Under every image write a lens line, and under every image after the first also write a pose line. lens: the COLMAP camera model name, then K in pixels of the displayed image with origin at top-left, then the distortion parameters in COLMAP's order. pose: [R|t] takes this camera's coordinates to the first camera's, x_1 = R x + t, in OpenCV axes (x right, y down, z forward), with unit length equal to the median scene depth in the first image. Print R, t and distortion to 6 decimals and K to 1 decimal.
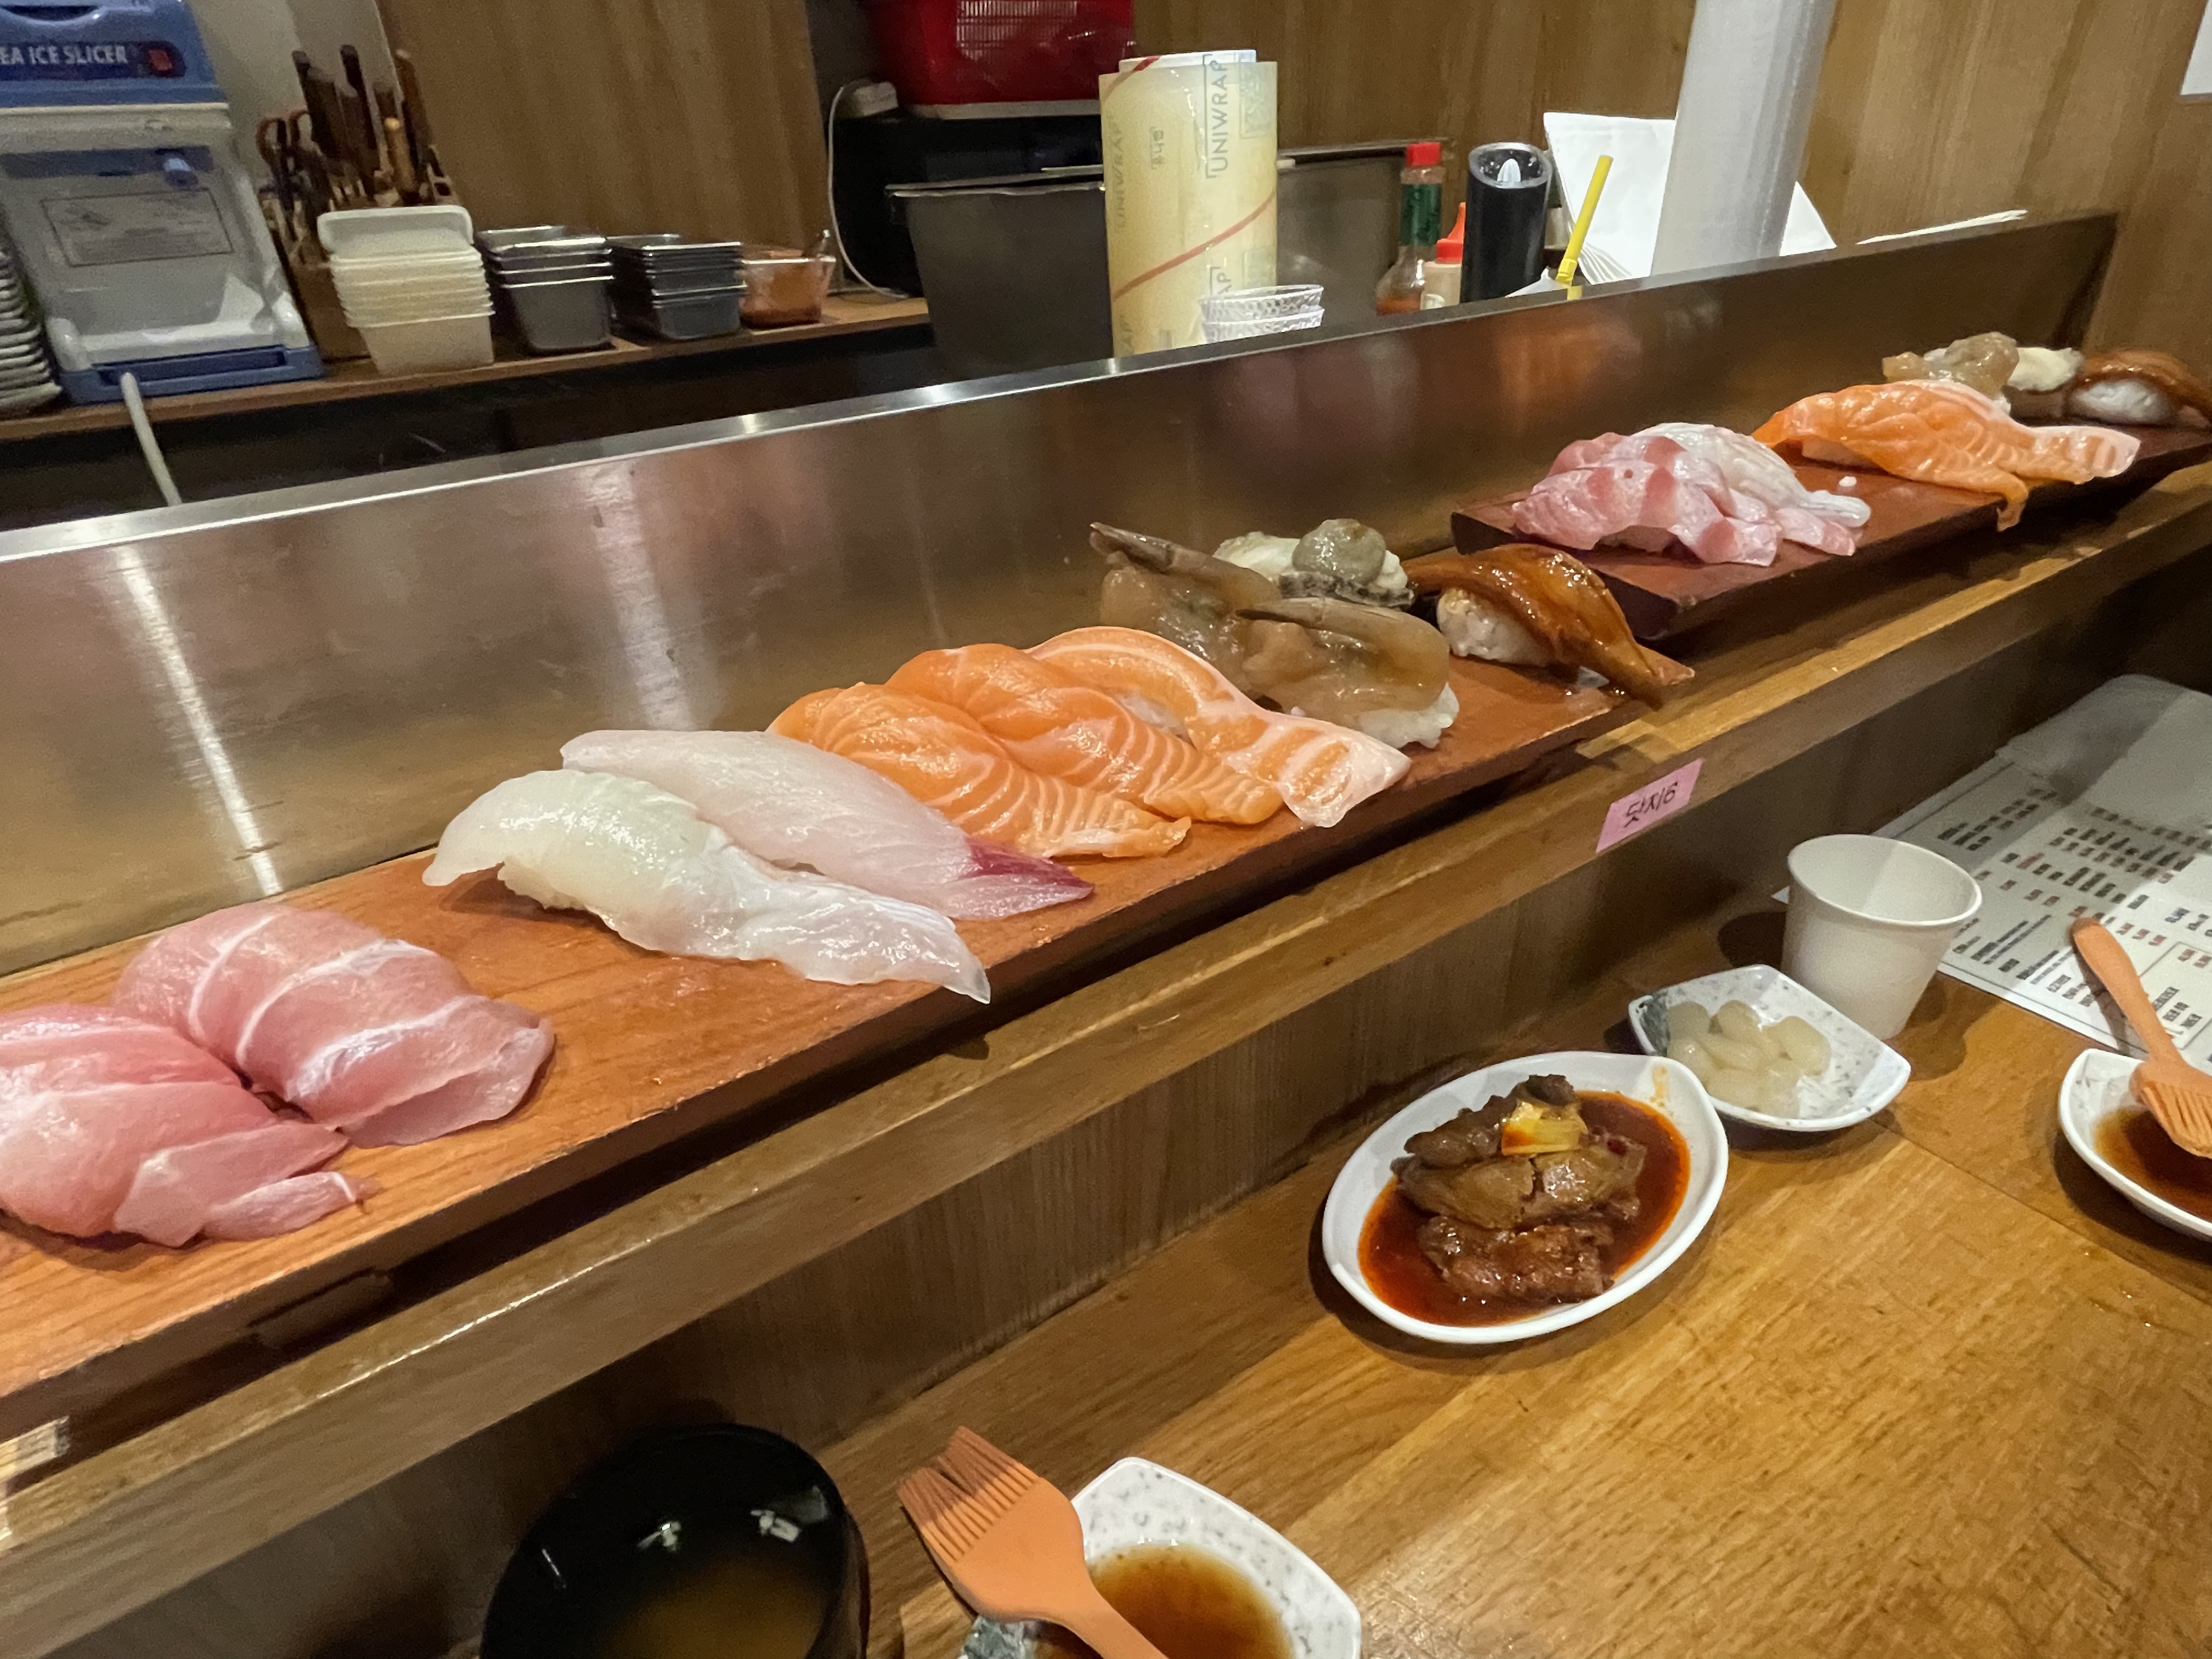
lens RADIAL K [[1255.3, 0, 1154.4], [0, 1255.3, 822.8], [0, 0, 1]] dist [0.003069, 0.001337]
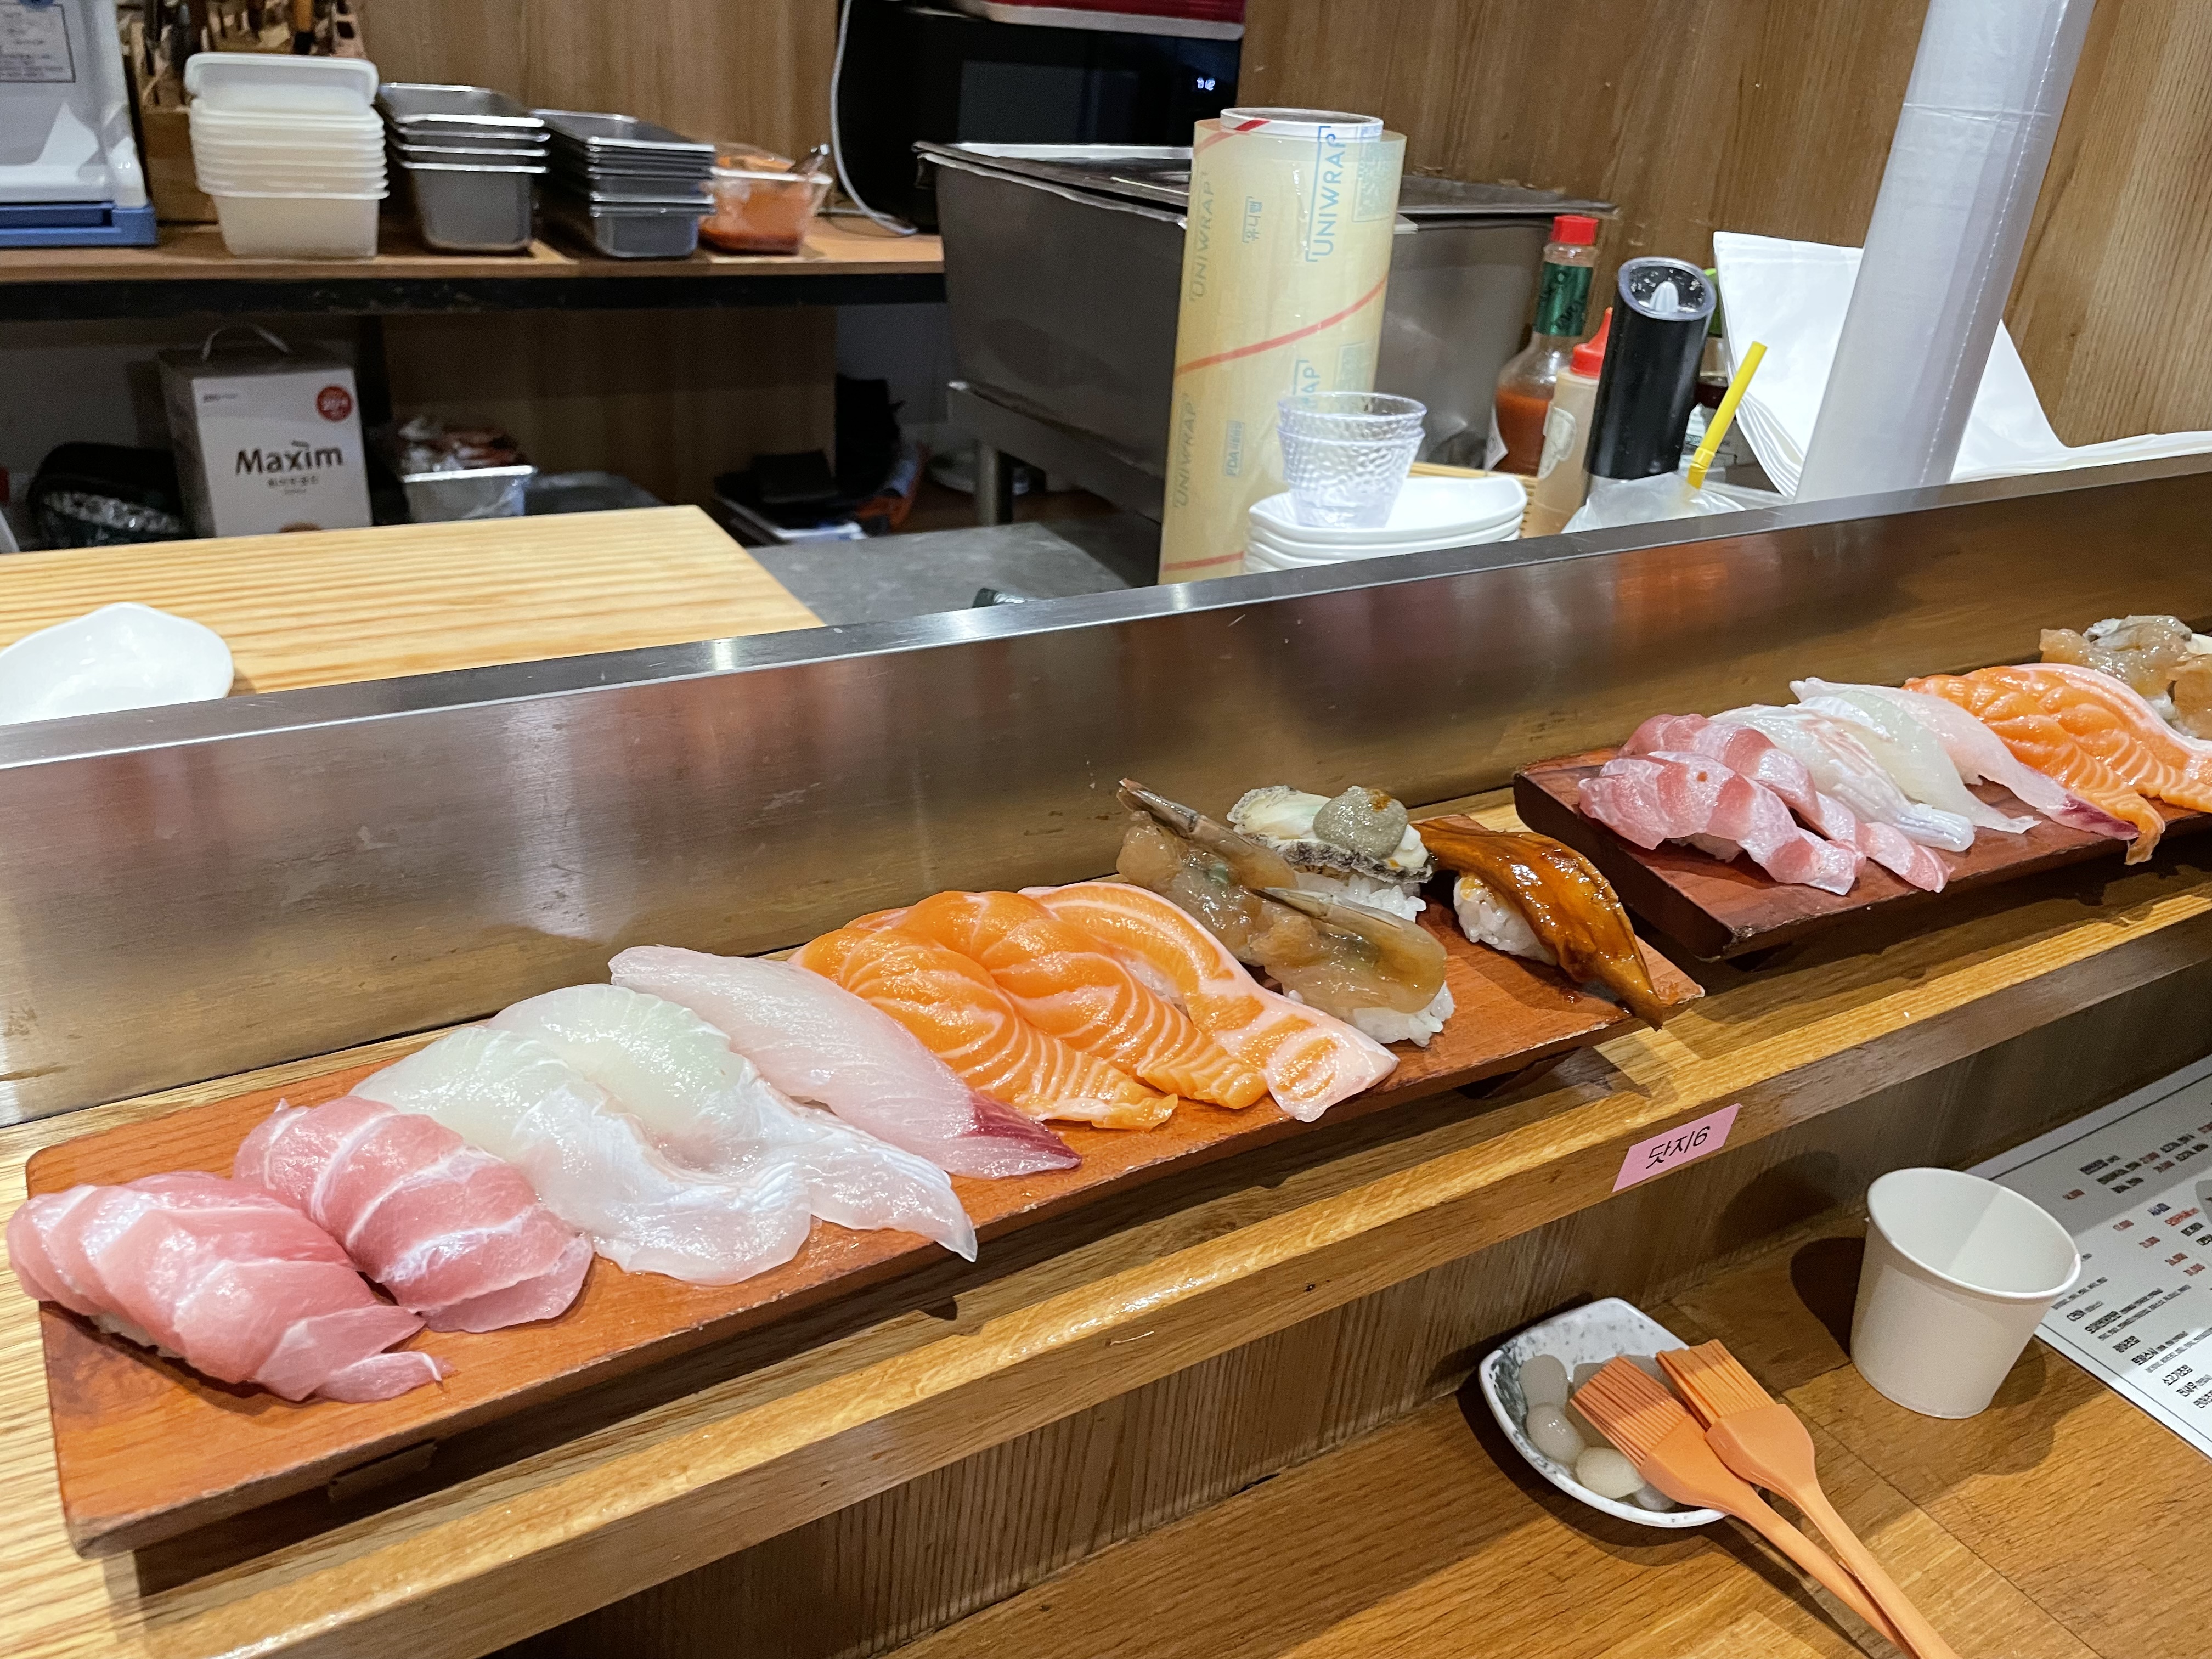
lens RADIAL K [[1702.5, 0, 1106.0], [0, 1702.5, 829.5], [0, 0, 1]] dist [0.211043, -0.254213]
pose [[0.990543, 0.134453, -0.027326, -0.020233], [-0.135806, 0.989161, -0.055835, -0.126500], [0.019522, 0.059018, 0.998066, -0.417710]]
